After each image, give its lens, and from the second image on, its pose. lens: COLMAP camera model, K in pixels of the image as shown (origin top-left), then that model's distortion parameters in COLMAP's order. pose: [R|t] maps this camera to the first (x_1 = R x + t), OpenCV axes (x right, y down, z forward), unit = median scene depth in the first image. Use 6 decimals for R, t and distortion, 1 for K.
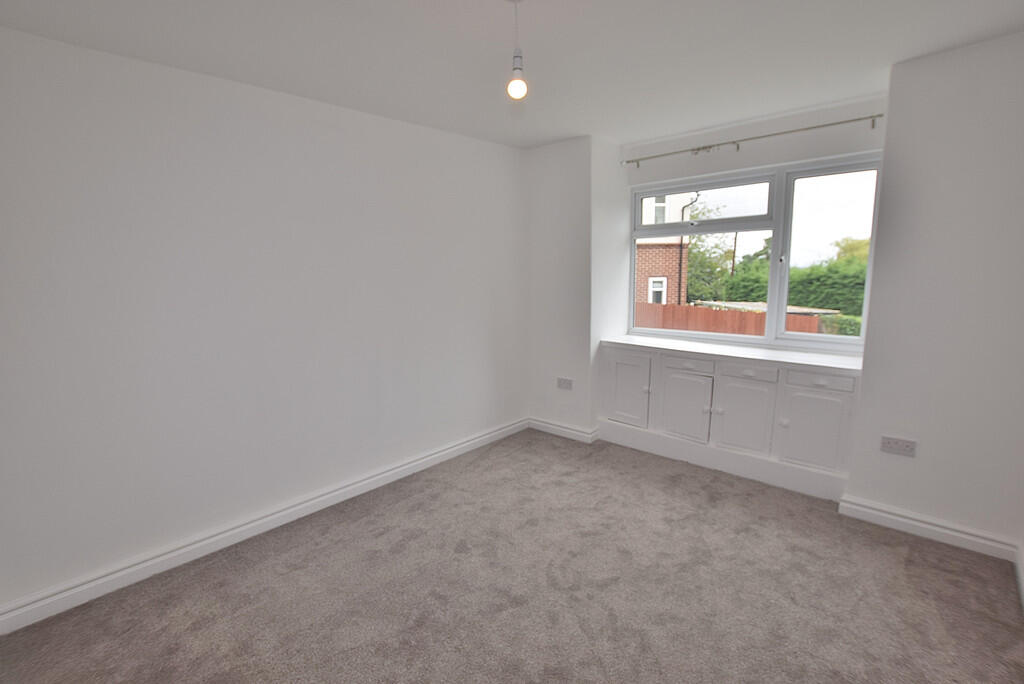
lens RADIAL K [[471.9, 0, 506.8], [0, 471.9, 342.4], [0, 0, 1]] dist [-0.020231, 0.000279]
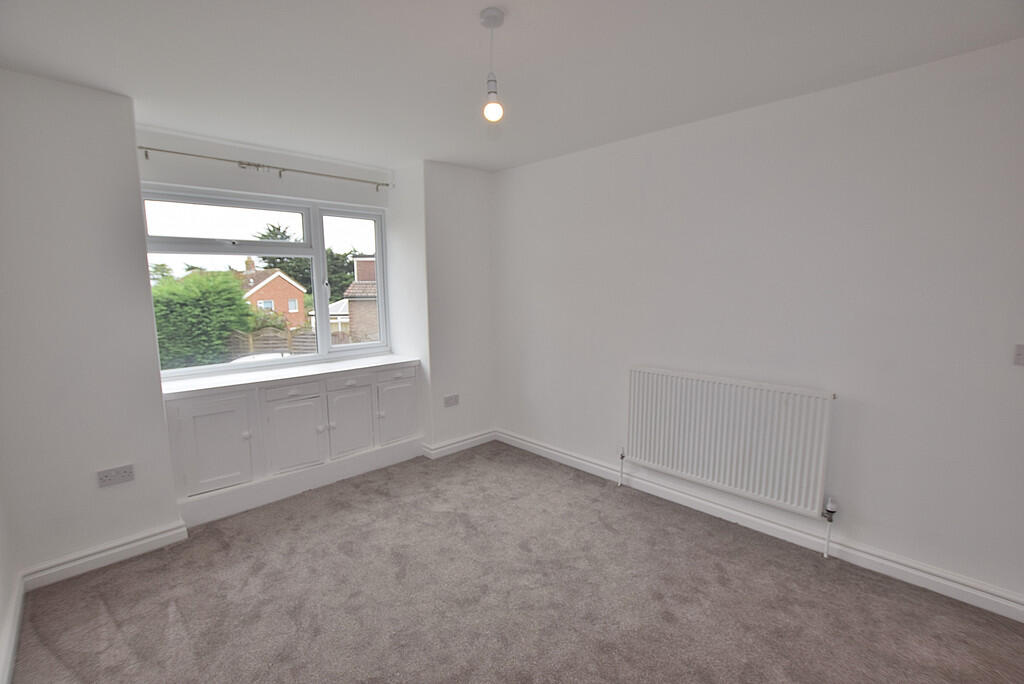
lens RADIAL K [[471.9, 0, 506.8], [0, 471.9, 342.4], [0, 0, 1]] dist [-0.020231, 0.000279]
pose [[0.021509, -0.099491, 0.994806, -0.584801], [0.164435, 0.981837, 0.094639, -0.074371], [-0.986153, 0.161545, 0.037478, 0.561533]]
